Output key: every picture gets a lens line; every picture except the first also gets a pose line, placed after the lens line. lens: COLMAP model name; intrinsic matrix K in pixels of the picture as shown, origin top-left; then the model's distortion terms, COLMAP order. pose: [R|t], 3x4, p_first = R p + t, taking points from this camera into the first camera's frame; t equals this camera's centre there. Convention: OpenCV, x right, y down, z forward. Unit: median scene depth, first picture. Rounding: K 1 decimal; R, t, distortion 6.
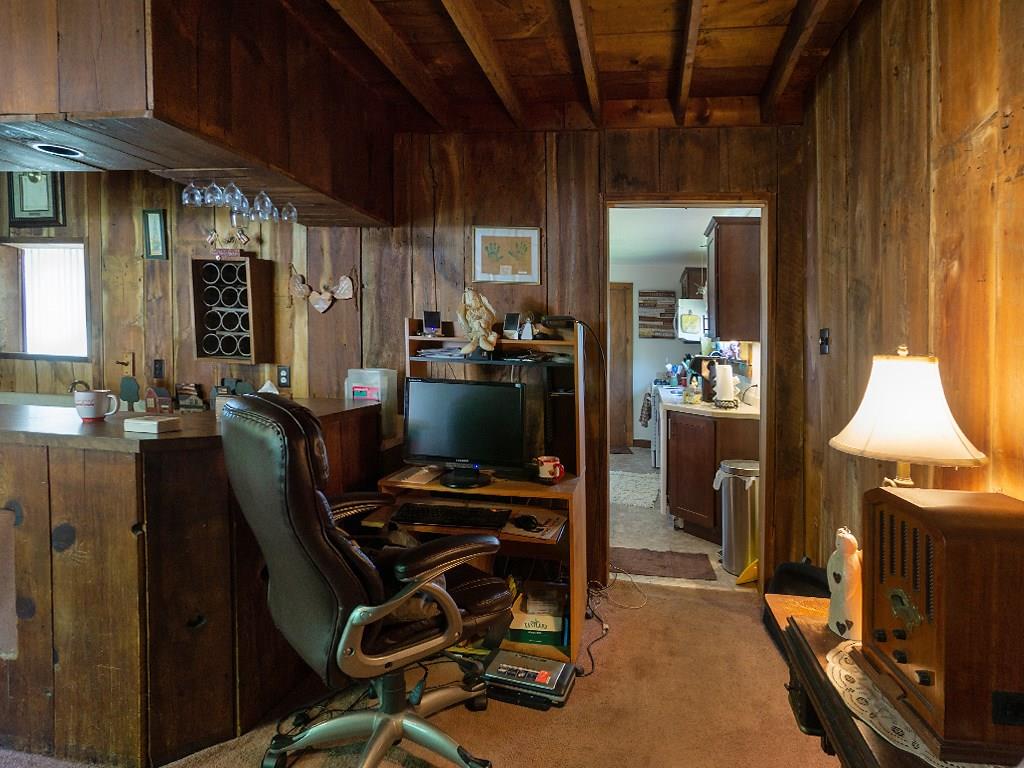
lens RADIAL K [[519.6, 0, 512.0], [0, 519.6, 384.0], [0, 0, 1]] dist [0.030311, -0.001272]
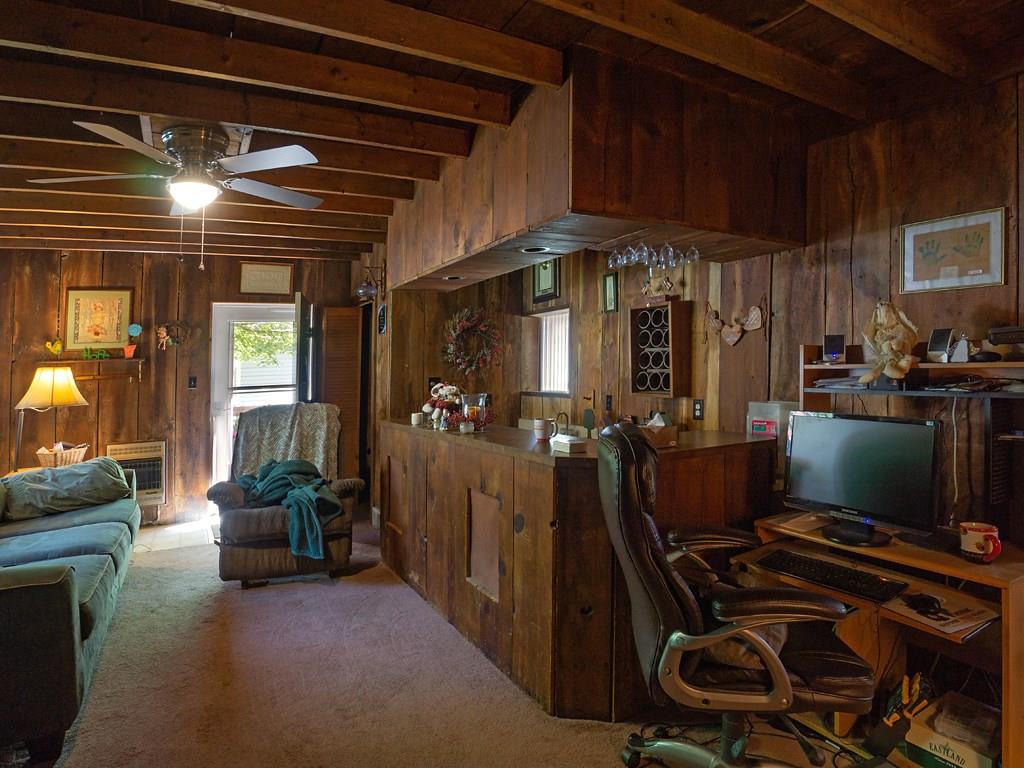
lens RADIAL K [[532.5, 0, 512.0], [0, 532.5, 378.7], [0, 0, 1]] dist [-0.000775, 0.008666]
pose [[0.681475, -0.034318, -0.731036, 0.112184], [-0.019421, 0.997700, -0.064941, 0.000530], [0.731583, 0.058453, 0.679242, 0.006482]]
